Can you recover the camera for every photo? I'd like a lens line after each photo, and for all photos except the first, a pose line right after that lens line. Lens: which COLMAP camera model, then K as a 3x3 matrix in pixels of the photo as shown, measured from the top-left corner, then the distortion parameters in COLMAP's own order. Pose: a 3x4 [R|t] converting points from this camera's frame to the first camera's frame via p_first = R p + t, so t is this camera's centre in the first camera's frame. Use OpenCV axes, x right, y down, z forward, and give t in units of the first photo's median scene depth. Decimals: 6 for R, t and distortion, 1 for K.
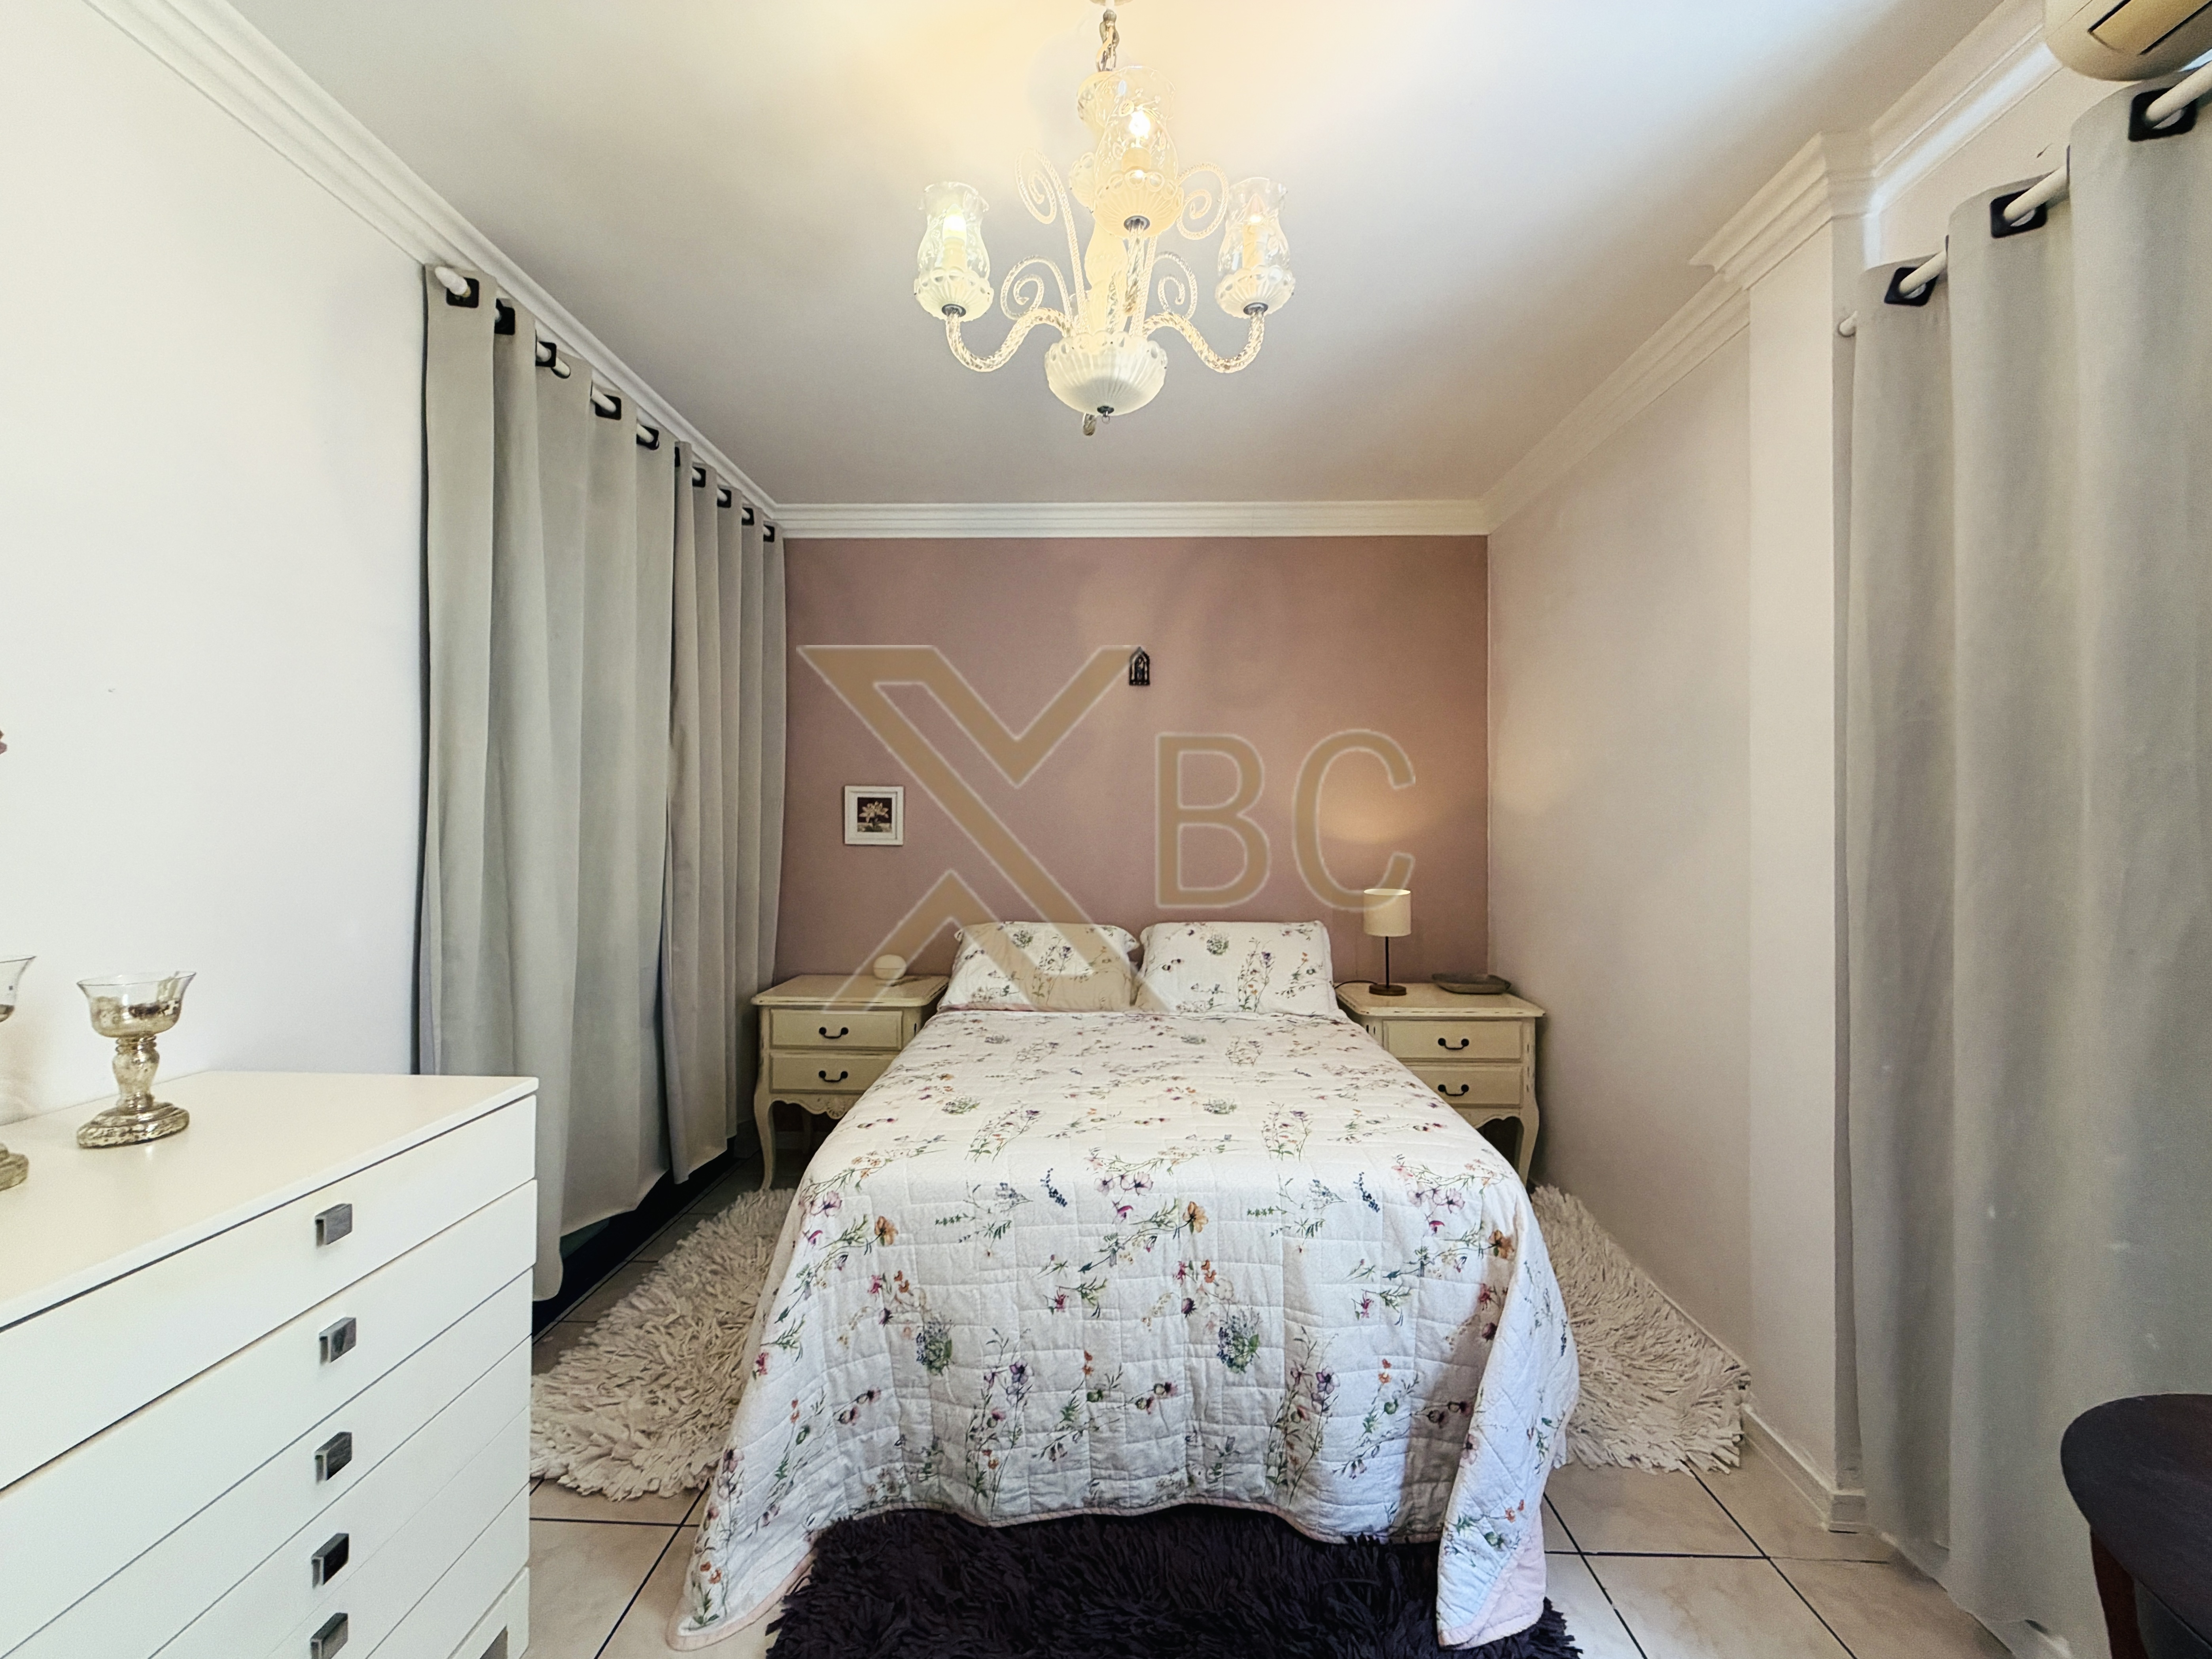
lens RADIAL K [[894.2, 0, 1101.9], [0, 894.2, 822.5], [0, 0, 1]] dist [-0.001252, 0.000328]
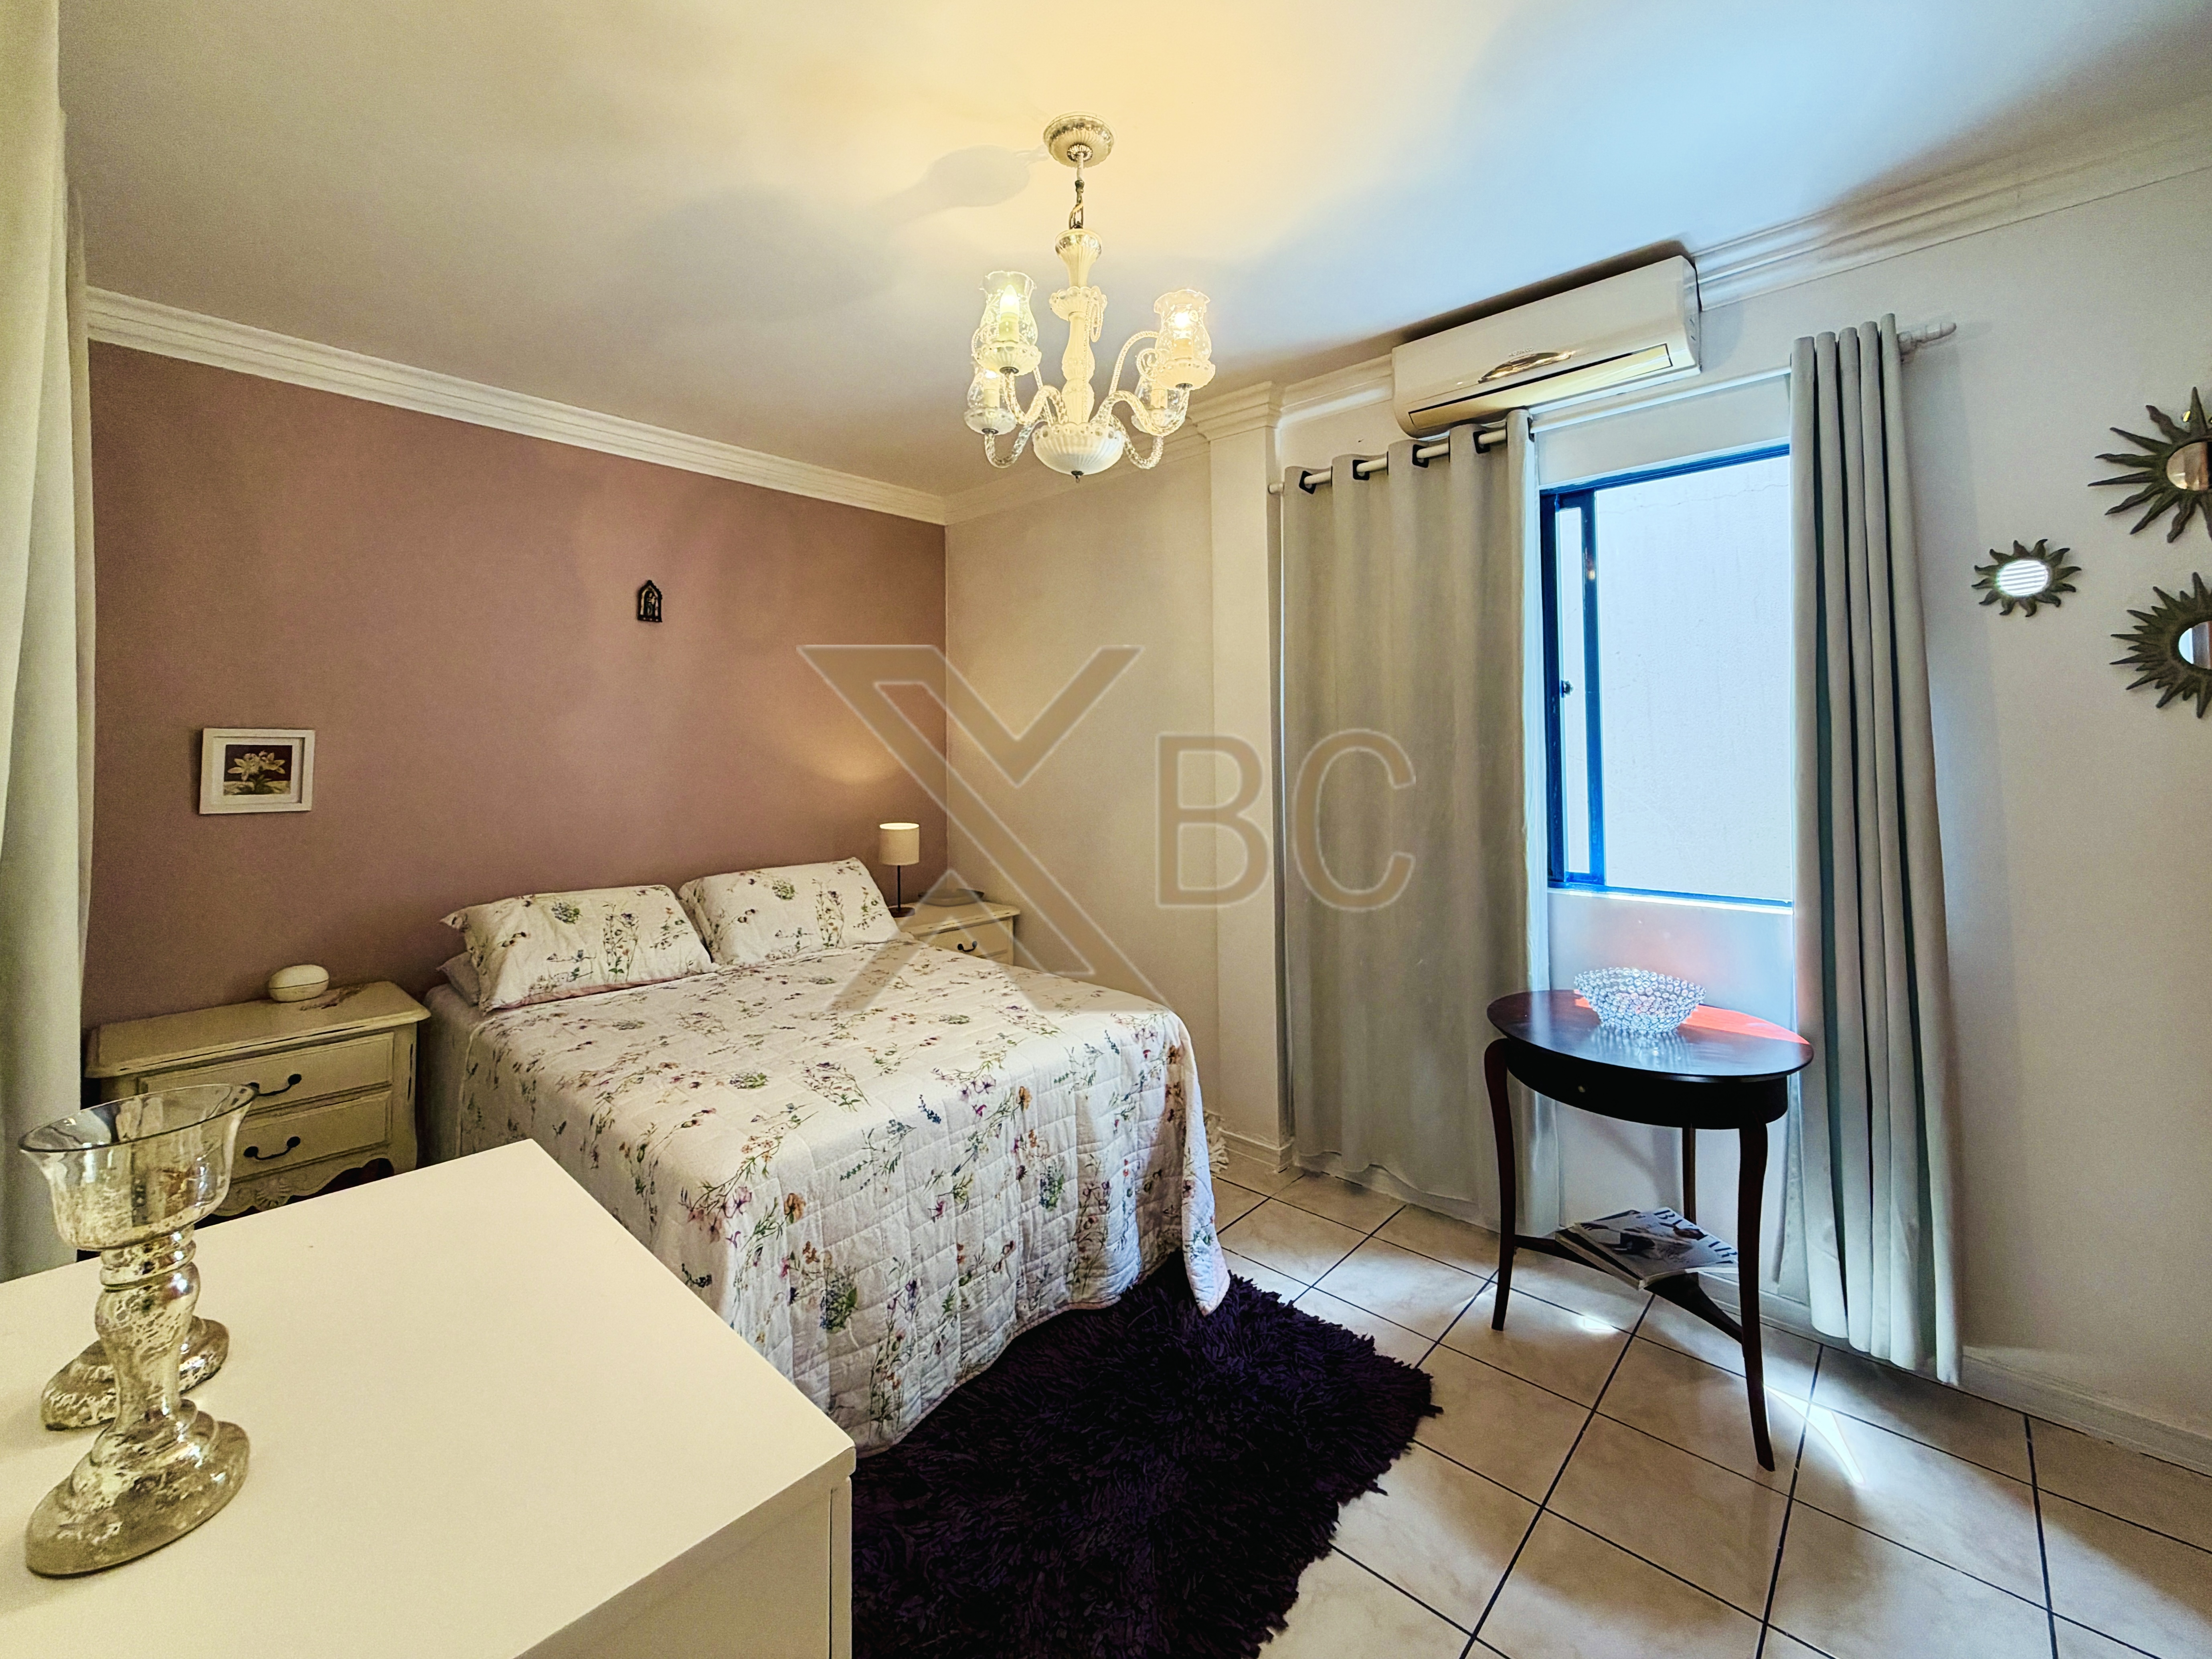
lens RADIAL K [[894.2, 0, 1116.0], [0, 894.2, 727.2], [0, 0, 1]] dist [-0.001252, 0.000328]
pose [[0.656458, 0.010449, 0.754290, -0.754652], [0.009514, 0.999710, -0.022129, -0.044732], [-0.754302, 0.021703, 0.656169, 0.078212]]
